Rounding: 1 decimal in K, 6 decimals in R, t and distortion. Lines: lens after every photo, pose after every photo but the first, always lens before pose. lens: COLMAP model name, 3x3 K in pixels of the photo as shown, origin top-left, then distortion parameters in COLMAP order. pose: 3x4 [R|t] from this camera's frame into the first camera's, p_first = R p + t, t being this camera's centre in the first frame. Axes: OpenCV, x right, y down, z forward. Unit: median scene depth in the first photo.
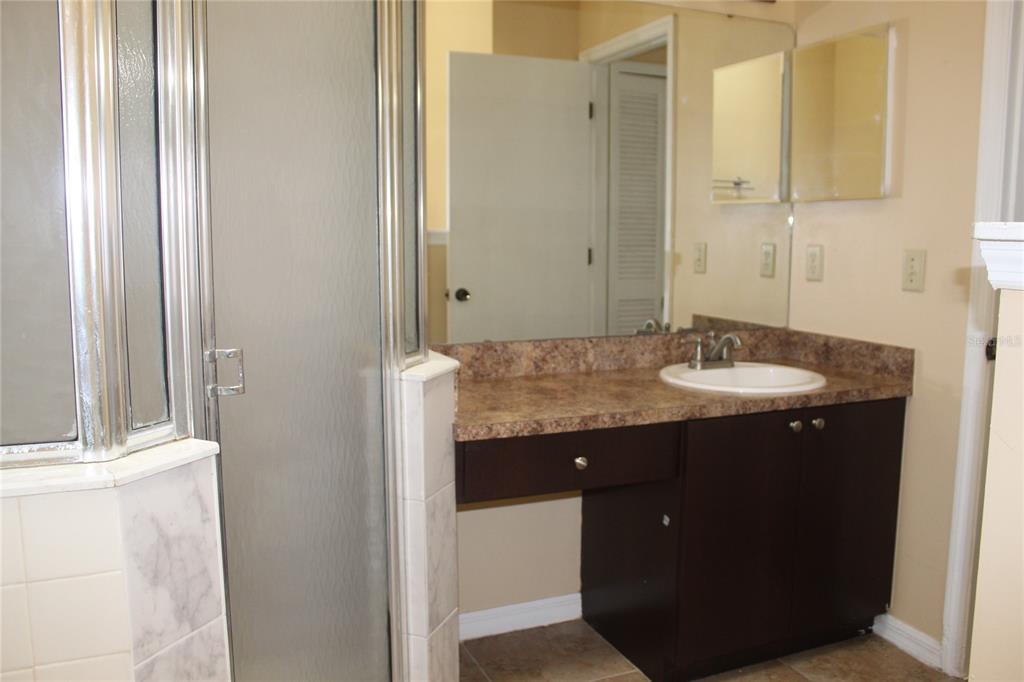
lens RADIAL K [[853.8, 0, 517.9], [0, 853.8, 339.2], [0, 0, 1]] dist [-0.098401, -0.000628]
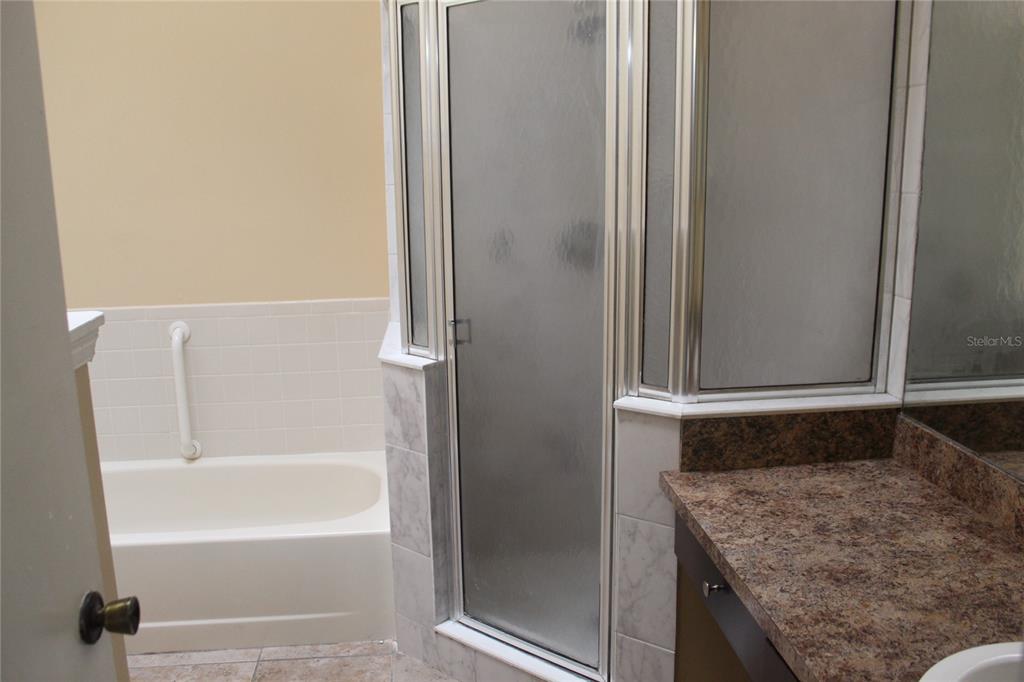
lens RADIAL K [[853.8, 0, 517.9], [0, 853.8, 339.2], [0, 0, 1]] dist [-0.098401, -0.000628]
pose [[-0.281614, 0.211686, -0.935886, 1.401142], [-0.105013, 0.962703, 0.249350, -0.445736], [0.953764, 0.168501, -0.248881, 1.698478]]
